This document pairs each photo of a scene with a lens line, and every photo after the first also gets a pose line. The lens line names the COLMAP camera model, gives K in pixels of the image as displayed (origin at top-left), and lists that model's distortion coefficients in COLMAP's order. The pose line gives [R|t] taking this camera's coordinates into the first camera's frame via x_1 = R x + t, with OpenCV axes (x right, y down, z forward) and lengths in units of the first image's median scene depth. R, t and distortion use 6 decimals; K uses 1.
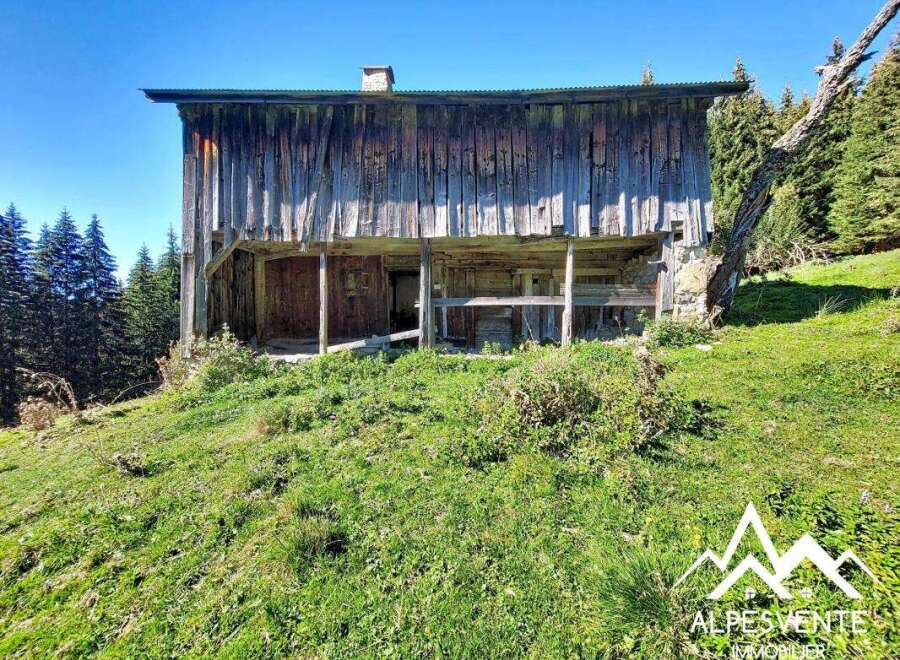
lens RADIAL K [[361.6, 0, 450.0], [0, 361.6, 330.0], [0, 0, 1]] dist [-0.015001, 0.000058]
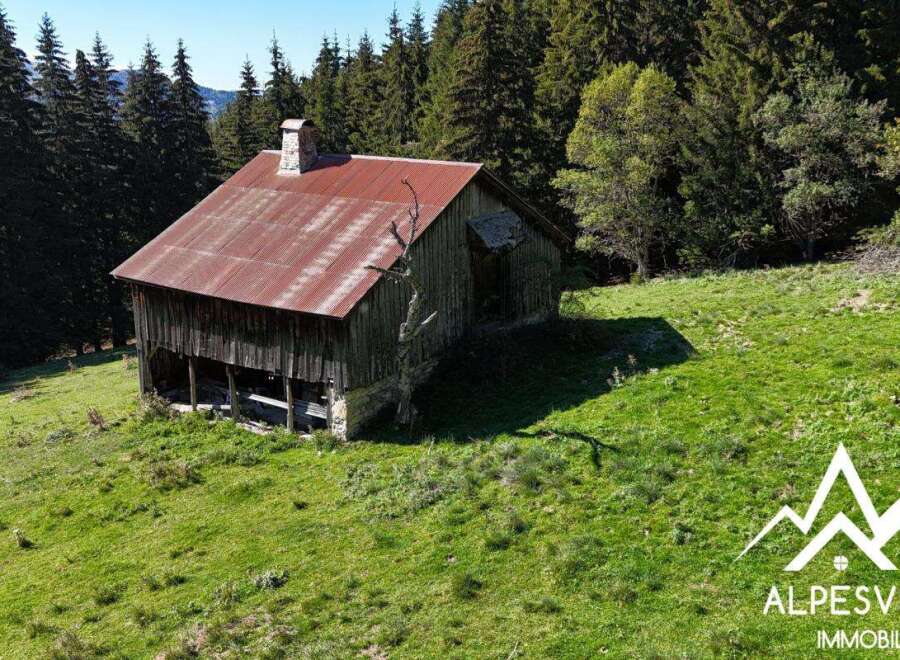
lens RADIAL K [[858.0, 0, 450.0], [0, 858.0, 330.0], [0, 0, 1]] dist [0.135168, -0.257377]
pose [[0.852071, 0.137327, -0.505090, 3.052188], [-0.012474, 0.970023, 0.242693, -1.475735], [0.523277, -0.200491, 0.828242, -1.977697]]
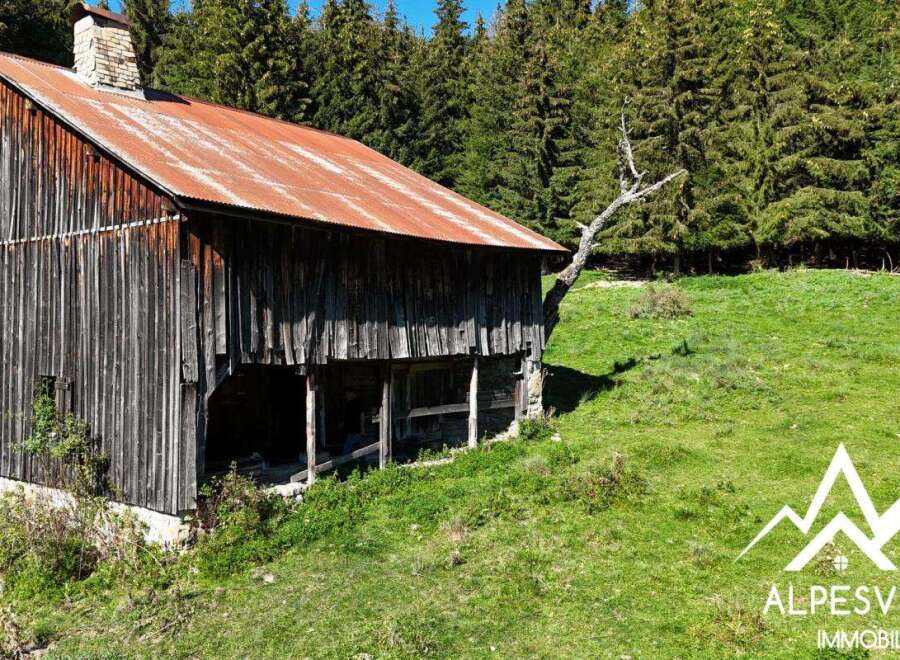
lens RADIAL K [[858.0, 0, 450.0], [0, 858.0, 330.0], [0, 0, 1]] dist [0.135168, -0.257377]
pose [[0.628396, 0.000982, 0.777893, -1.926869], [0.023793, 0.999507, -0.020483, -0.280620], [-0.777529, 0.031380, 0.628063, -0.723843]]
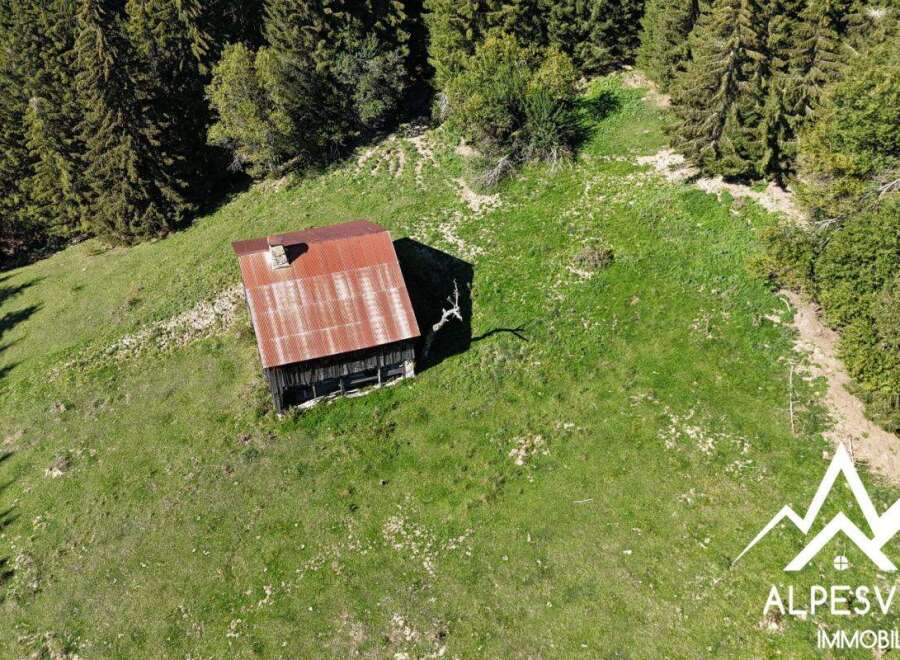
lens RADIAL K [[858.0, 0, 450.0], [0, 858.0, 330.0], [0, 0, 1]] dist [0.135168, -0.257377]
pose [[0.937891, -0.226274, 0.262984, -1.242480], [0.018851, 0.790149, 0.612625, -6.012908], [-0.346418, -0.569618, 0.745339, -5.716814]]
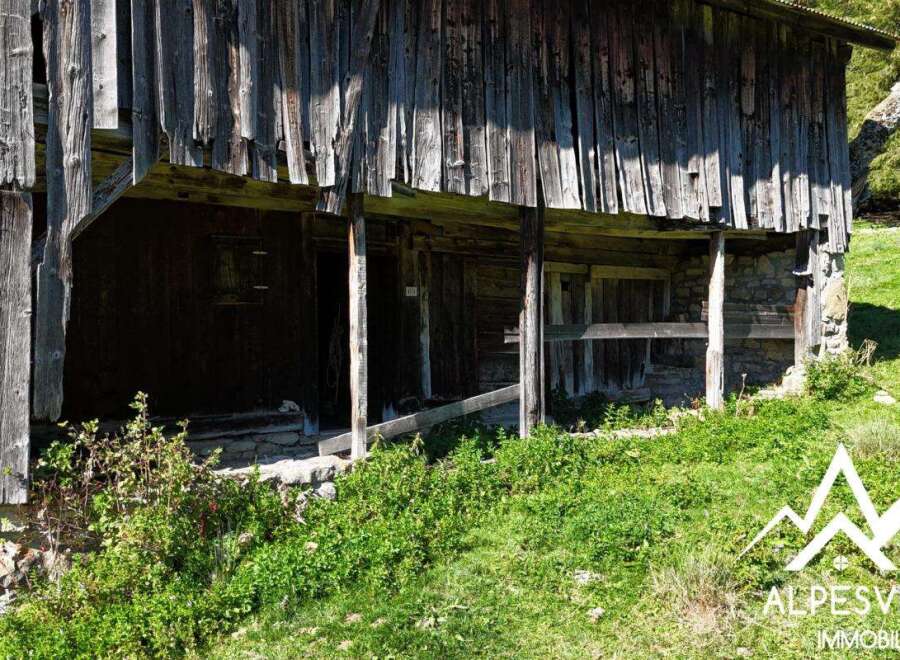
lens RADIAL K [[858.0, 0, 450.0], [0, 858.0, 330.0], [0, 0, 1]] dist [0.135168, -0.257377]
pose [[0.789965, 0.001295, 0.613150, -0.915898], [0.019679, 0.999429, -0.027466, -0.051731], [-0.612836, 0.033763, 0.789489, 0.130012]]
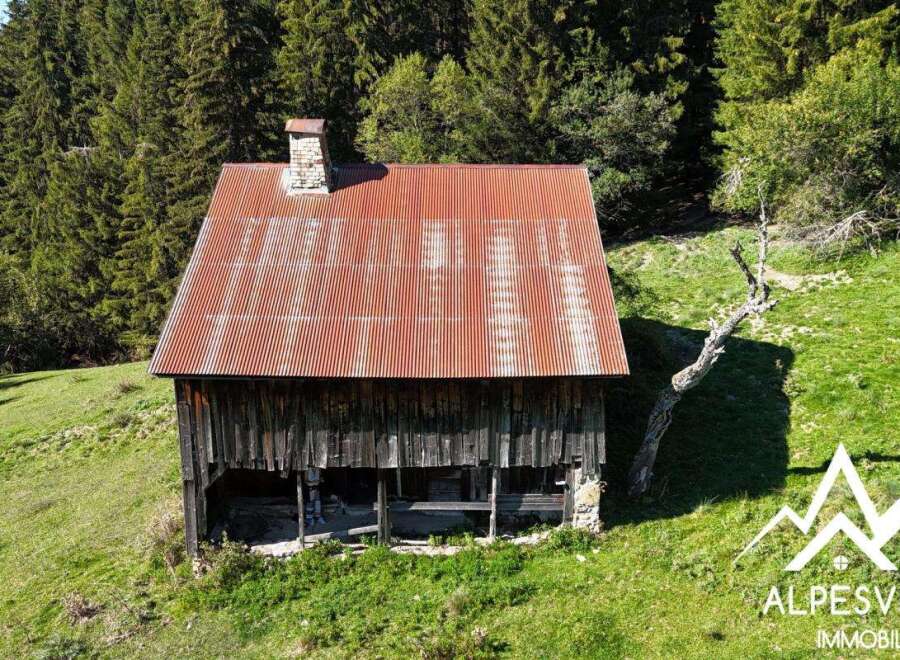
lens RADIAL K [[858.0, 0, 450.0], [0, 858.0, 330.0], [0, 0, 1]] dist [0.135168, -0.257377]
pose [[0.999545, -0.013904, 0.026766, 0.098961], [0.006957, 0.969757, 0.243972, -1.456065], [-0.029349, -0.243675, 0.969413, -1.828437]]
